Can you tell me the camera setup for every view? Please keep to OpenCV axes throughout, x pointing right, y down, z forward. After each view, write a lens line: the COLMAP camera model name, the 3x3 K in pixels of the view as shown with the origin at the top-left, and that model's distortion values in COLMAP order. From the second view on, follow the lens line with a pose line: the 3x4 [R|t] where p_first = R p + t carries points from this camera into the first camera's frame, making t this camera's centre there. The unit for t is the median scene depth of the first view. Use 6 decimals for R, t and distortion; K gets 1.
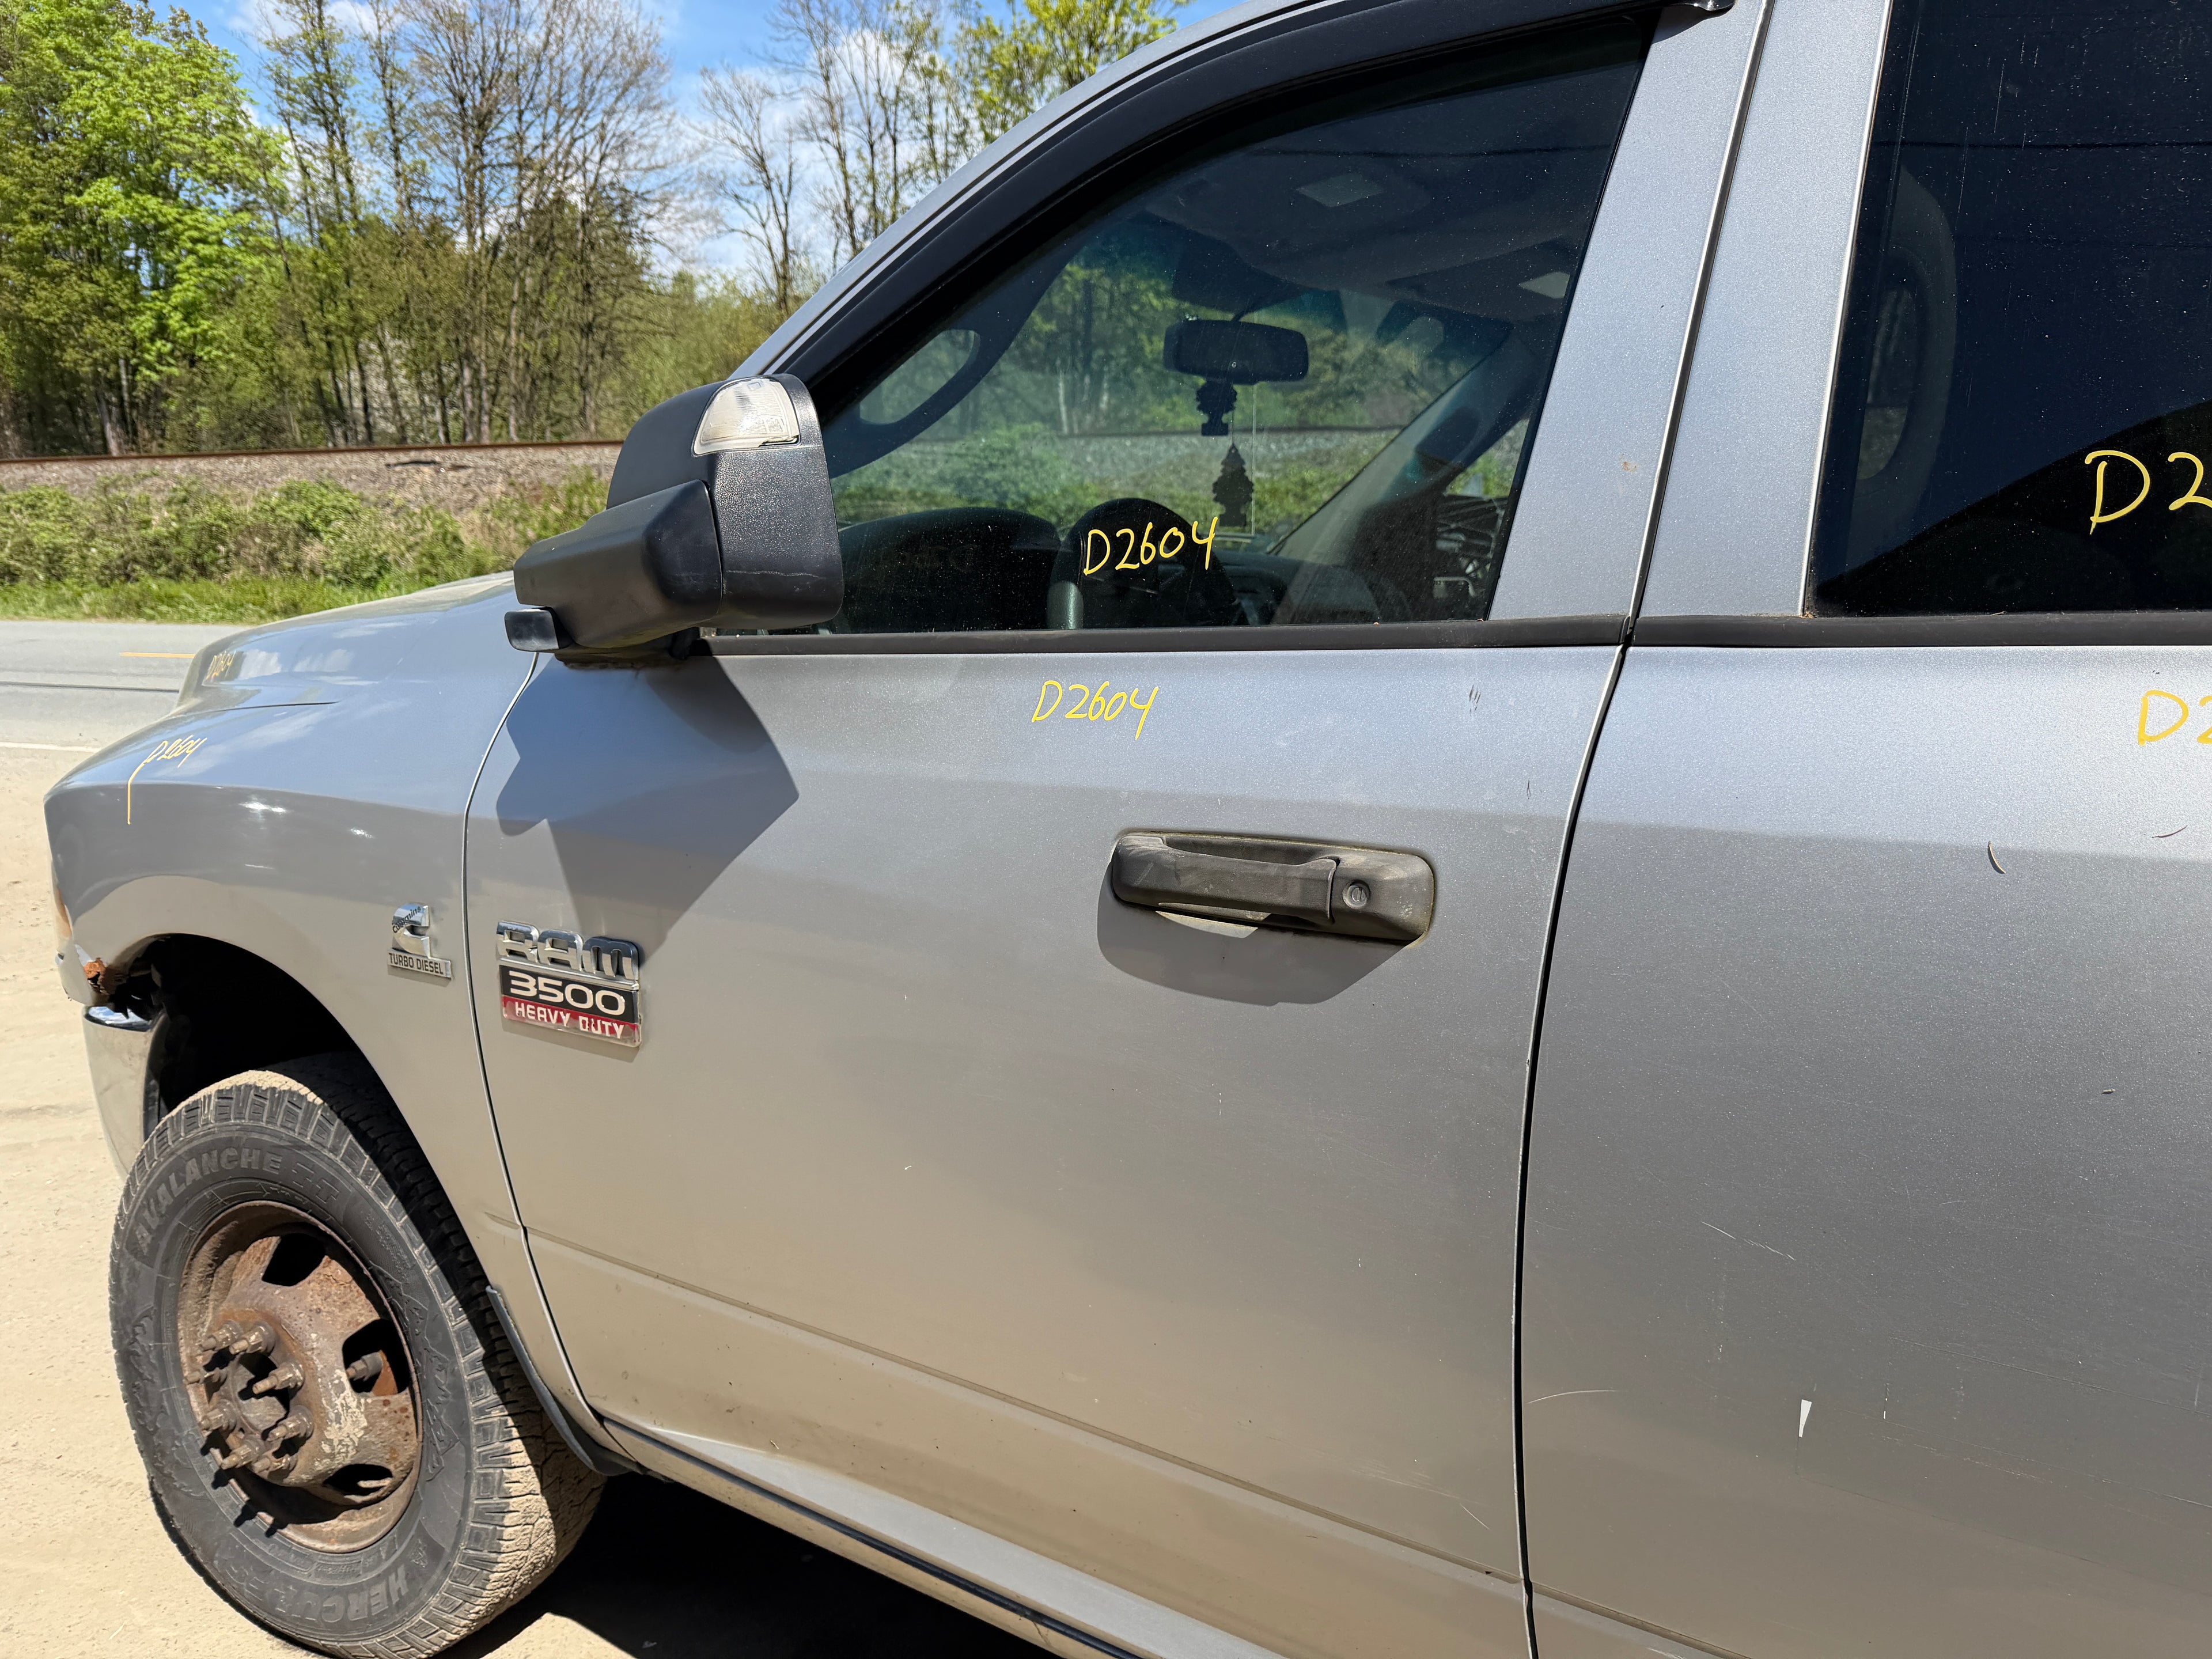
lens RADIAL K [[1559.4, 0, 1122.5], [0, 1559.4, 838.3], [0, 0, 1]] dist [0.031240, -0.040299]
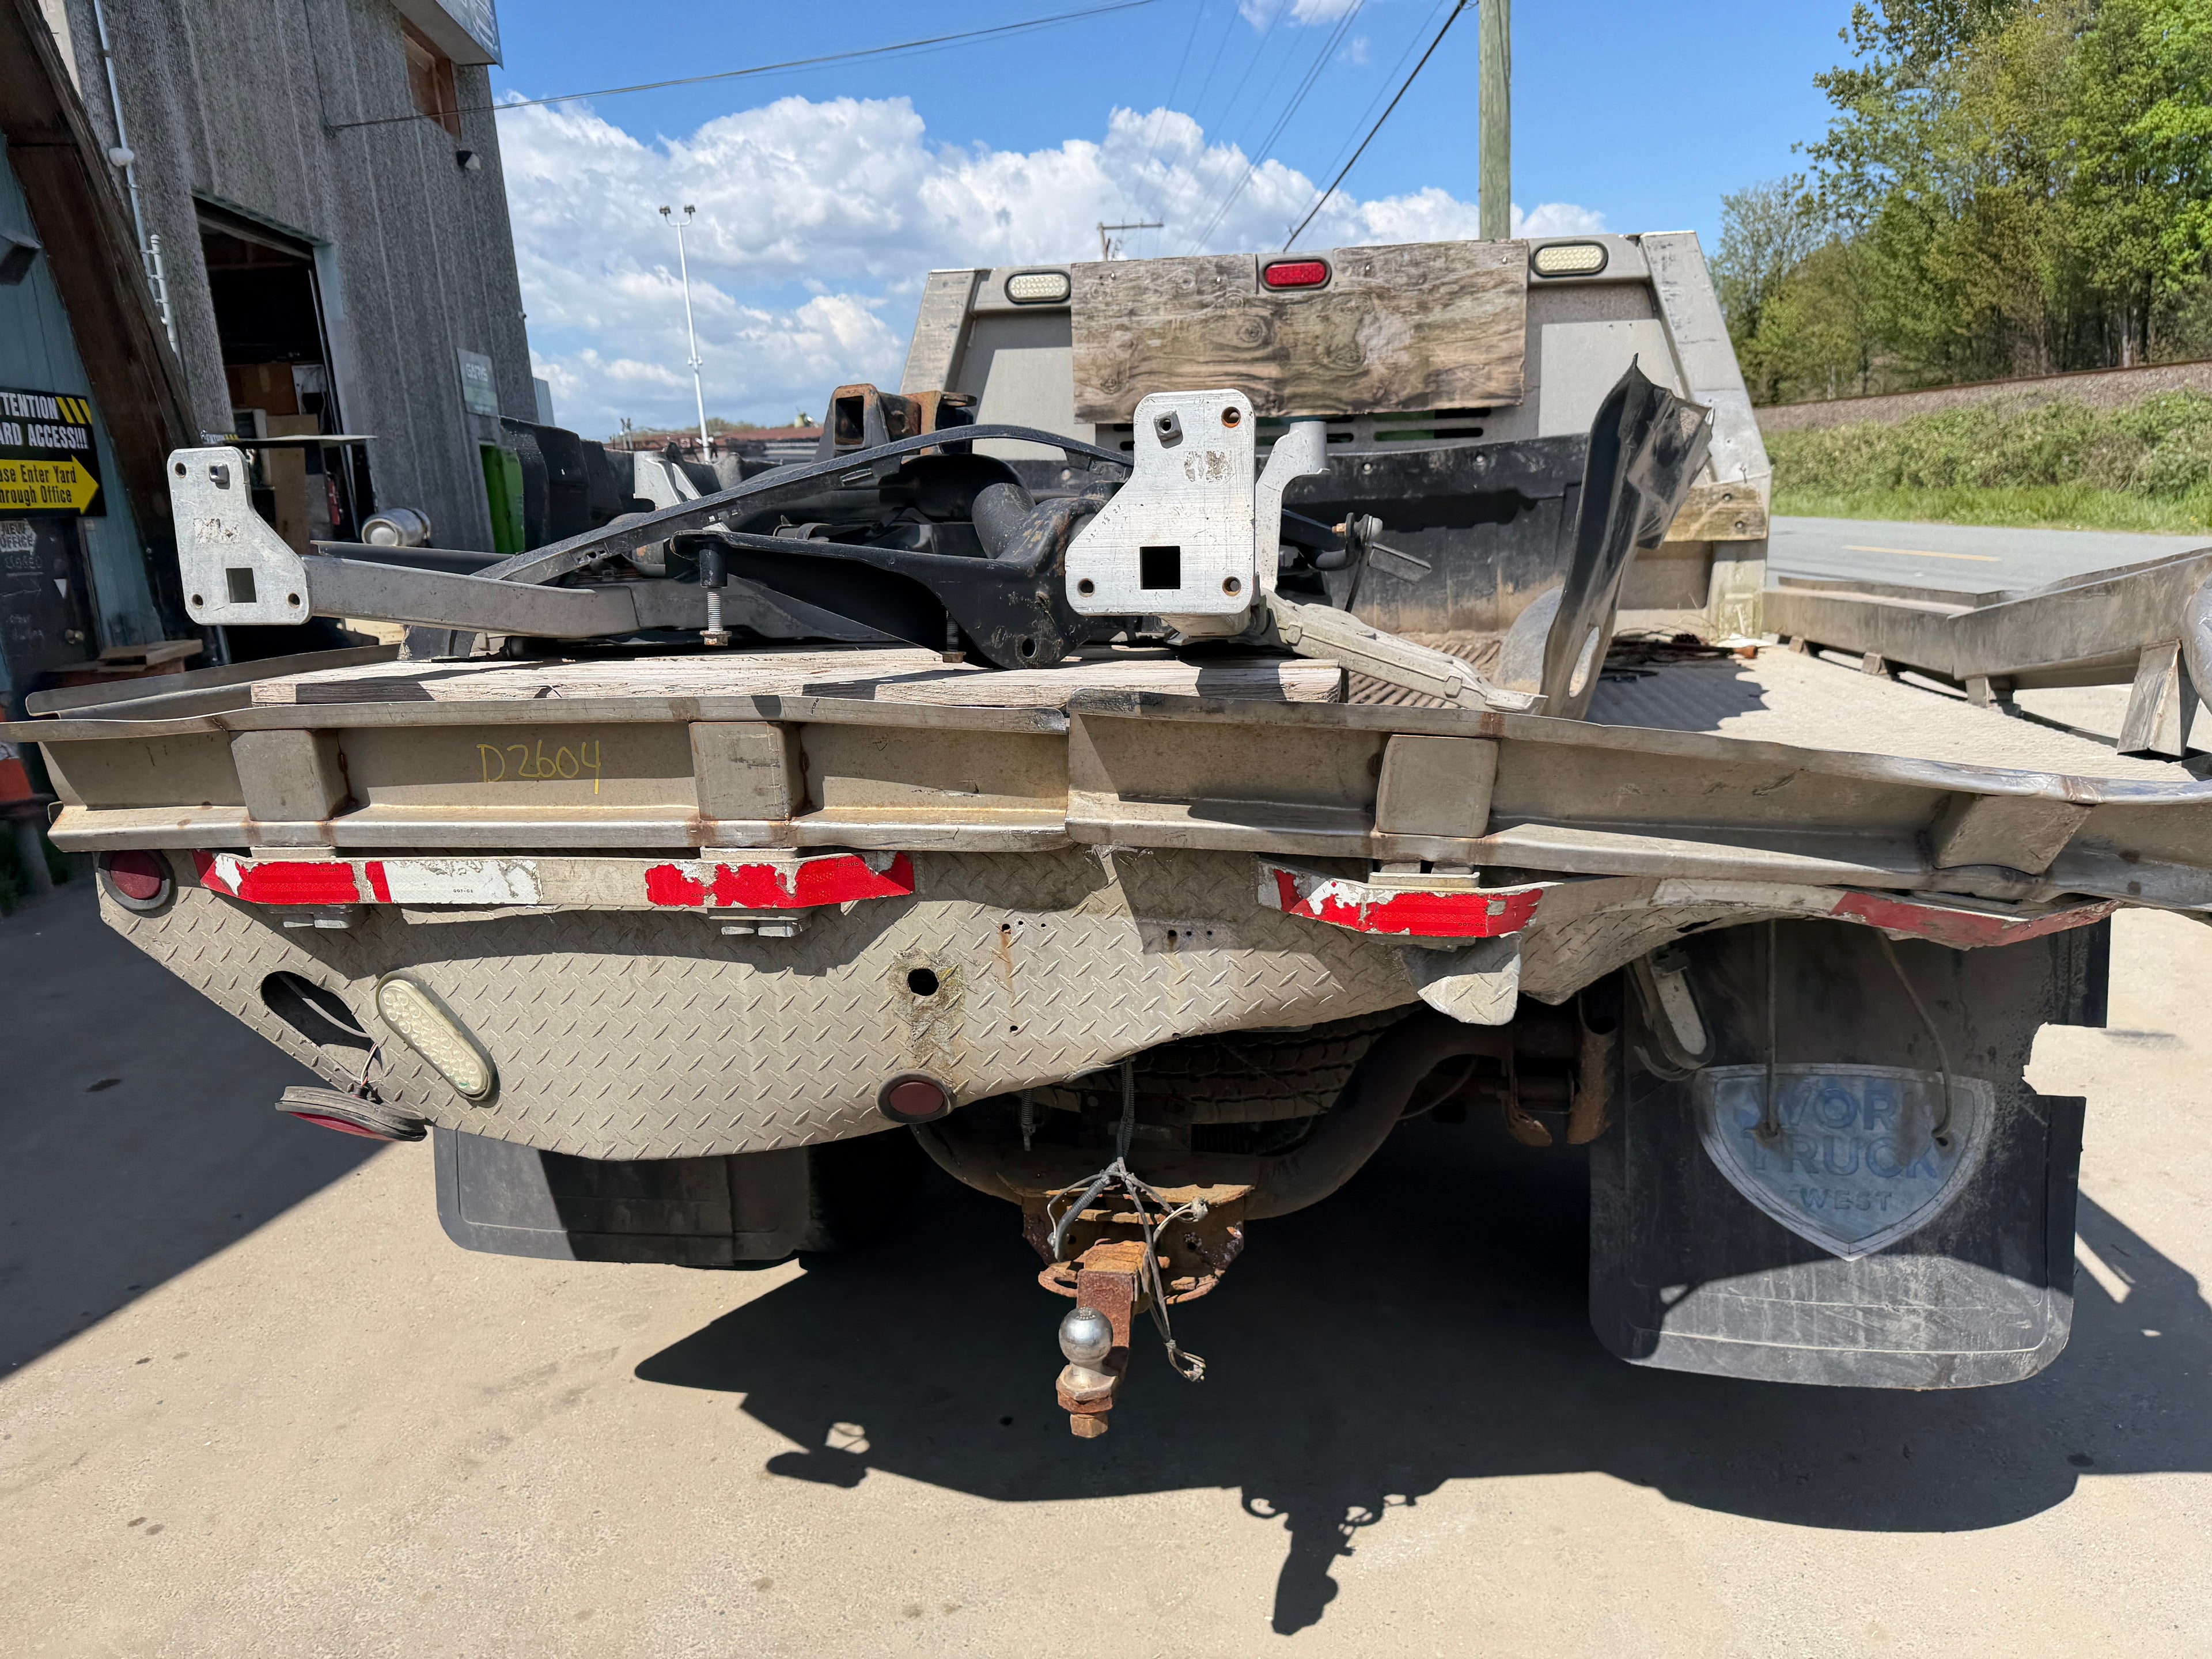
lens RADIAL K [[1559.4, 0, 1110.1], [0, 1559.4, 824.7], [0, 0, 1]] dist [0.031240, -0.040299]
pose [[0.372125, 0.192614, -0.907978, 0.161052], [-0.145287, 0.978261, 0.147979, 0.002430], [0.916741, 0.076851, 0.392019, -0.027664]]
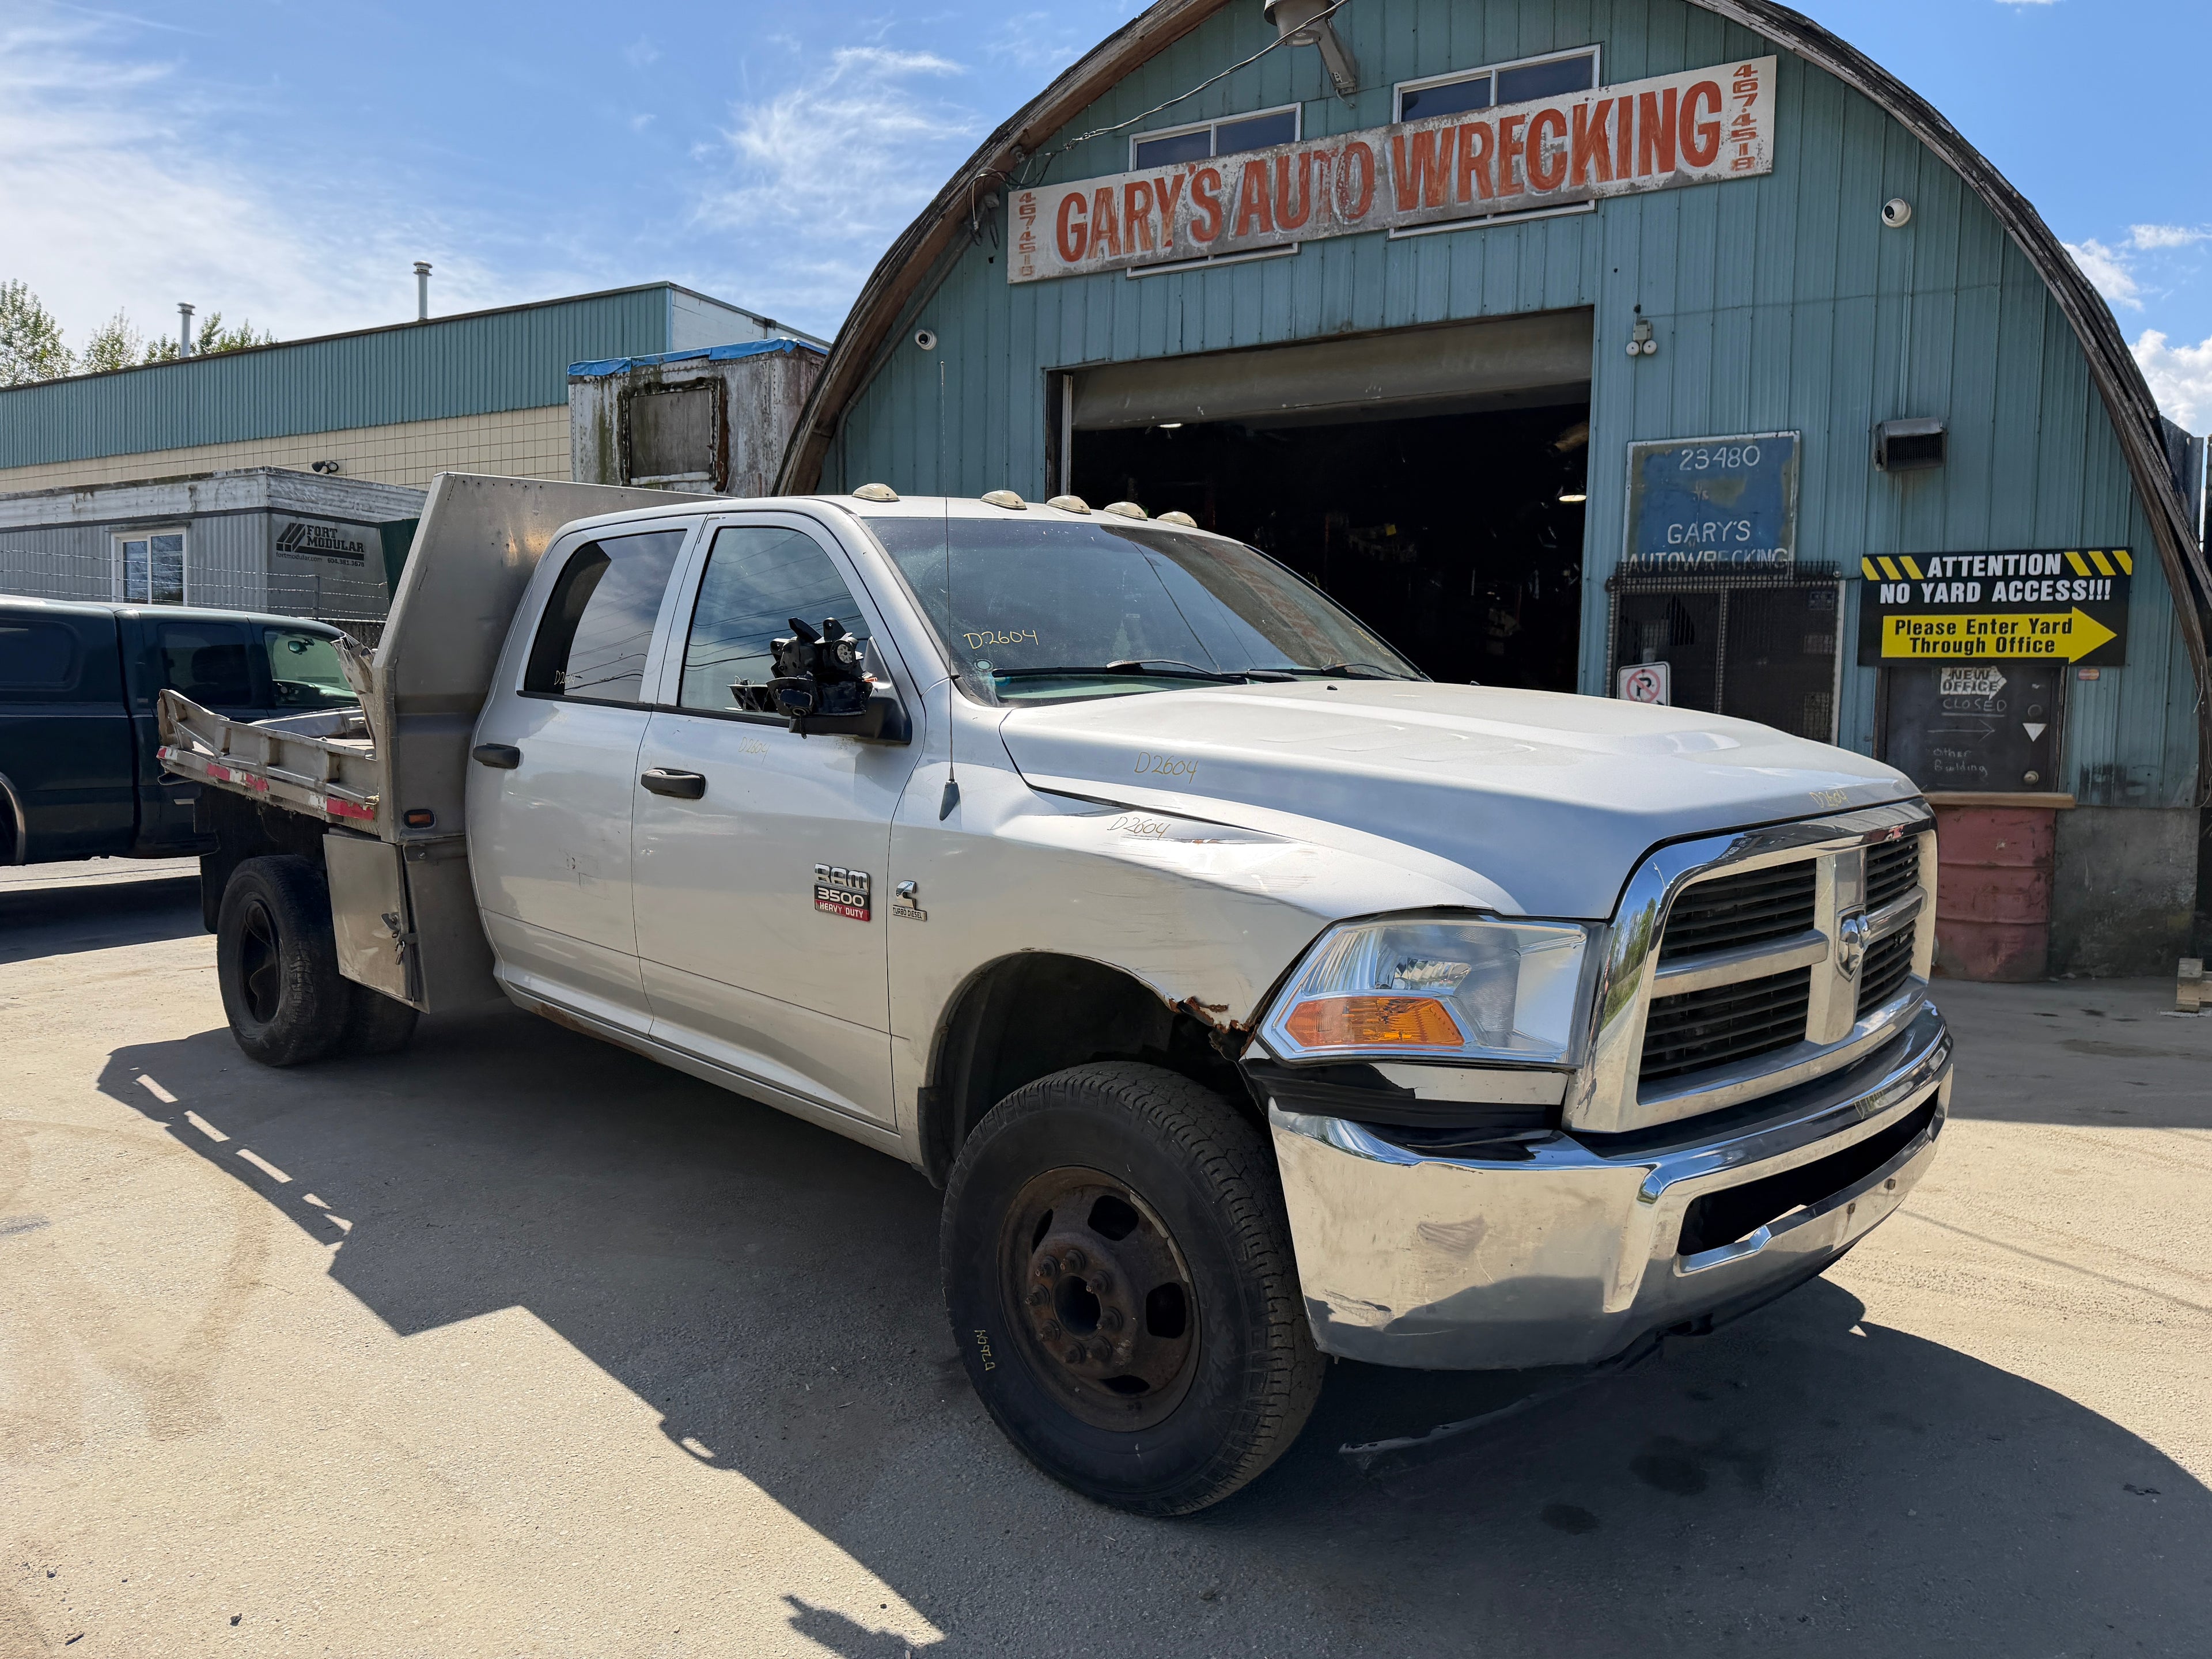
lens RADIAL K [[1559.4, 0, 1107.2], [0, 1559.4, 829.3], [0, 0, 1]] dist [0.031240, -0.040299]
pose [[-0.971930, -0.016531, 0.234687, -0.021303], [0.050049, 0.960168, 0.274906, -0.032990], [-0.229883, 0.278935, -0.932389, 0.173304]]
